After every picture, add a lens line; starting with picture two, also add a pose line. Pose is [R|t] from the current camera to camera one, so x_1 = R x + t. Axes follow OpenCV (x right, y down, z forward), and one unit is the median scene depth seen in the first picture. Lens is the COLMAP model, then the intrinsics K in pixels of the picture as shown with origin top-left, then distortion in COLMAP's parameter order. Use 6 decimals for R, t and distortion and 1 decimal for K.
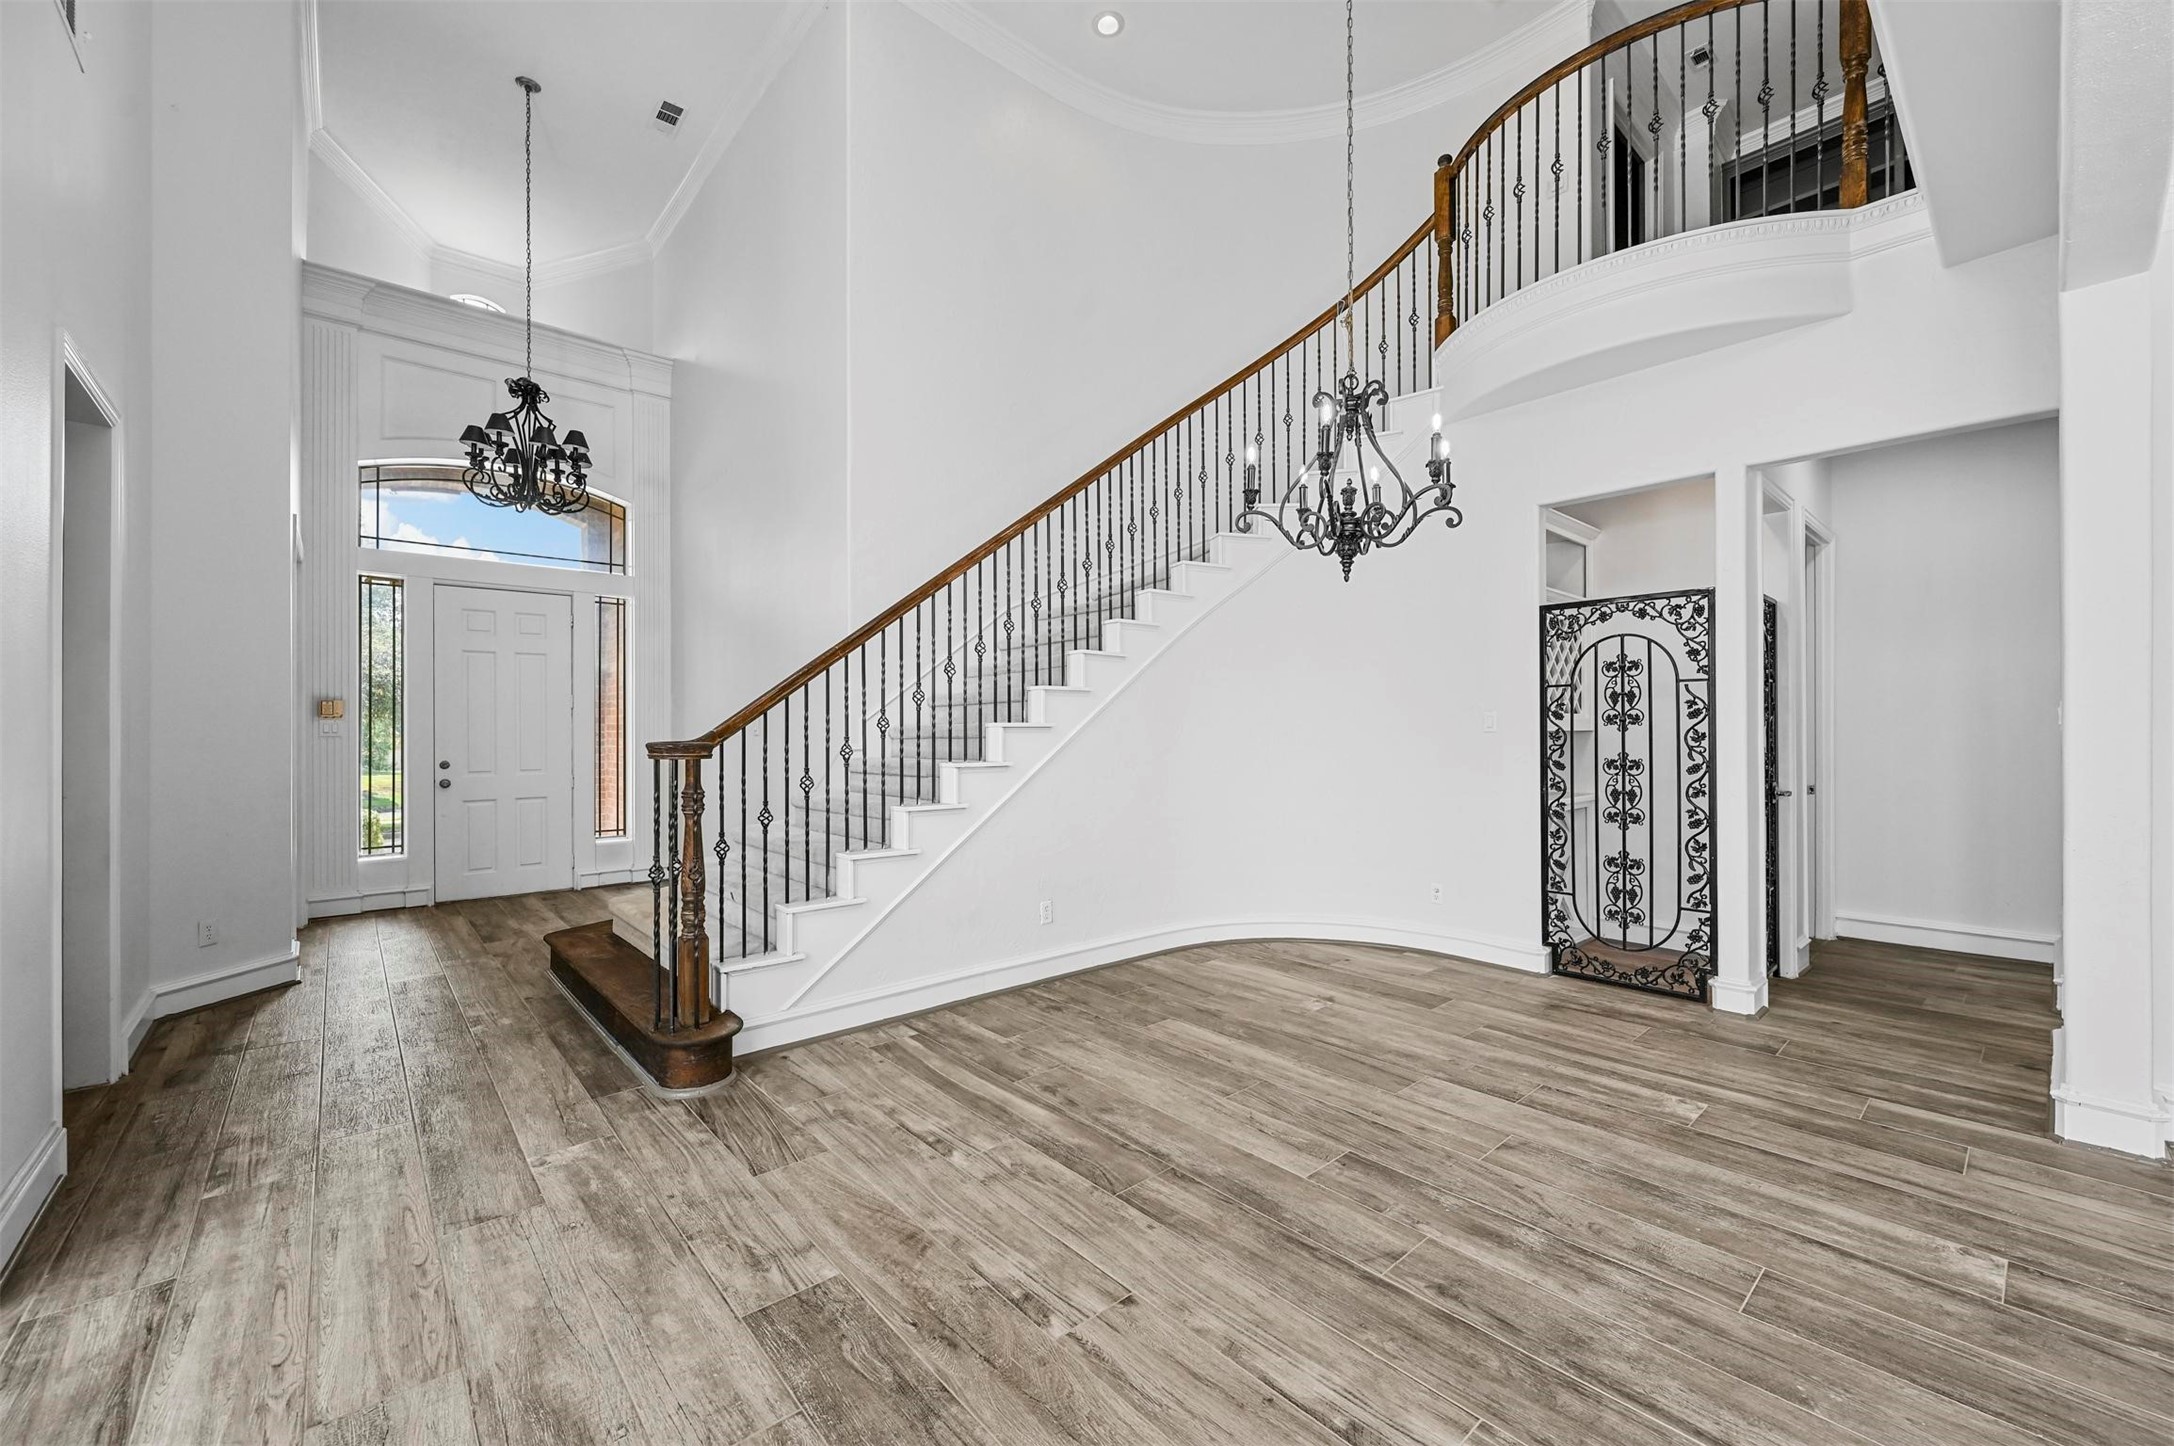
lens RADIAL K [[853.1, 0, 1087.0], [0, 853.1, 723.0], [0, 0, 1]] dist [-0.001347, -0.000121]
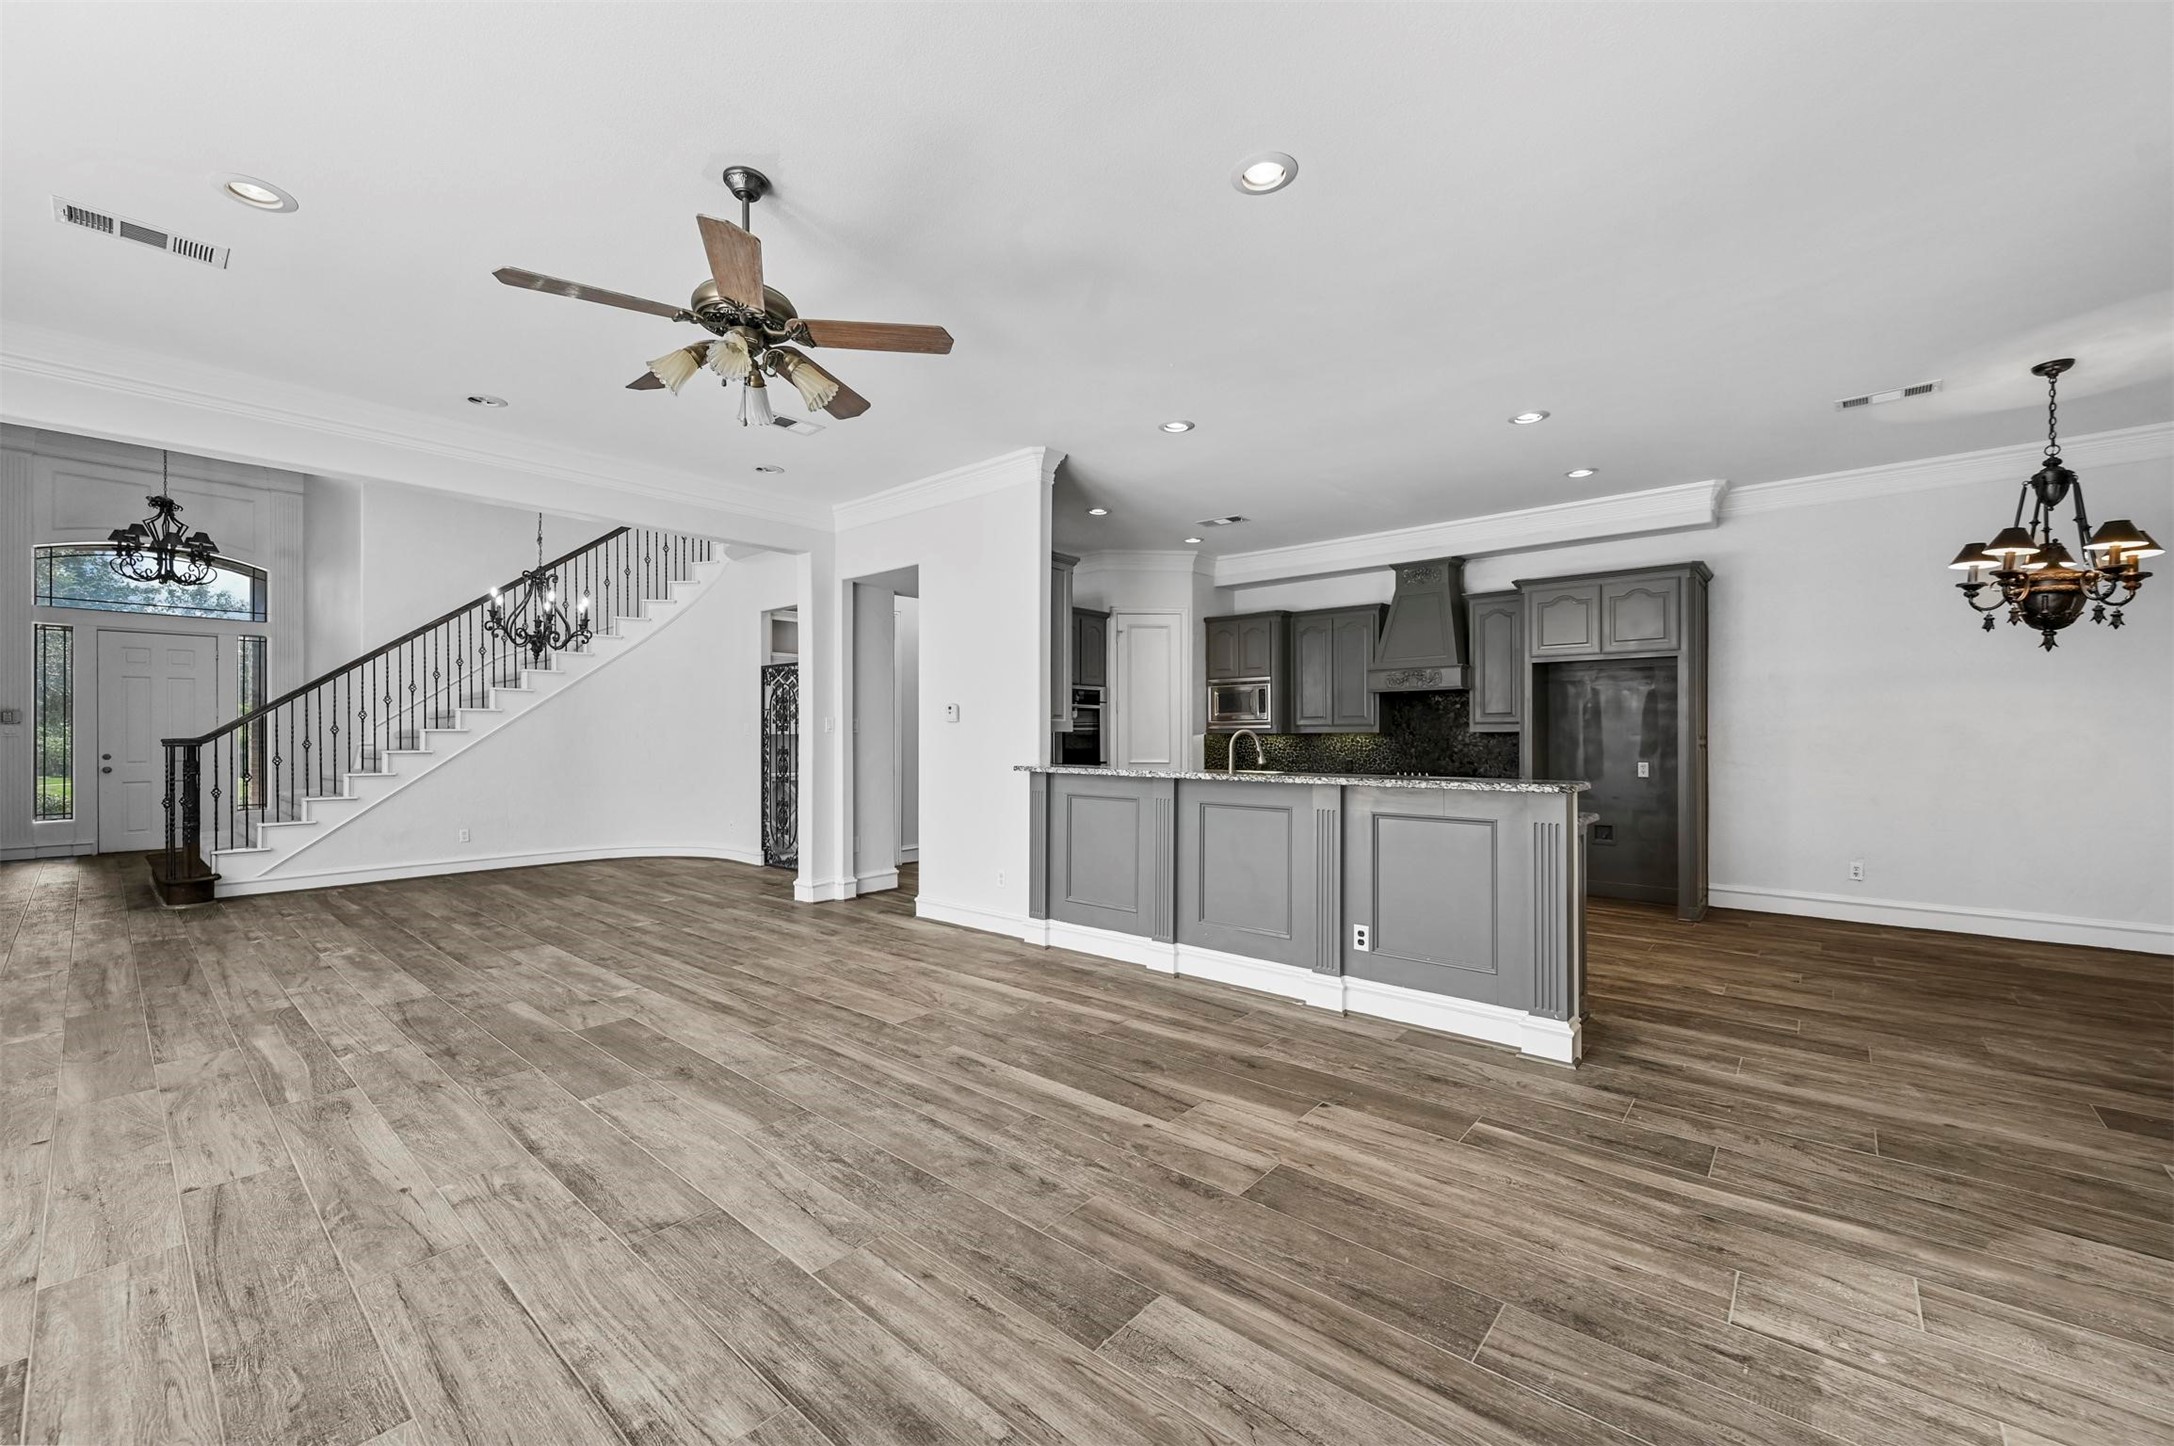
lens RADIAL K [[866.8, 0, 1095.9], [0, 866.8, 728.1], [0, 0, 1]] dist [0.000289, 0.000379]
pose [[0.990638, 0.003098, 0.136480, 0.755296], [-0.003559, 0.999989, 0.003131, -0.009886], [-0.136469, -0.003587, 0.990638, -0.728818]]
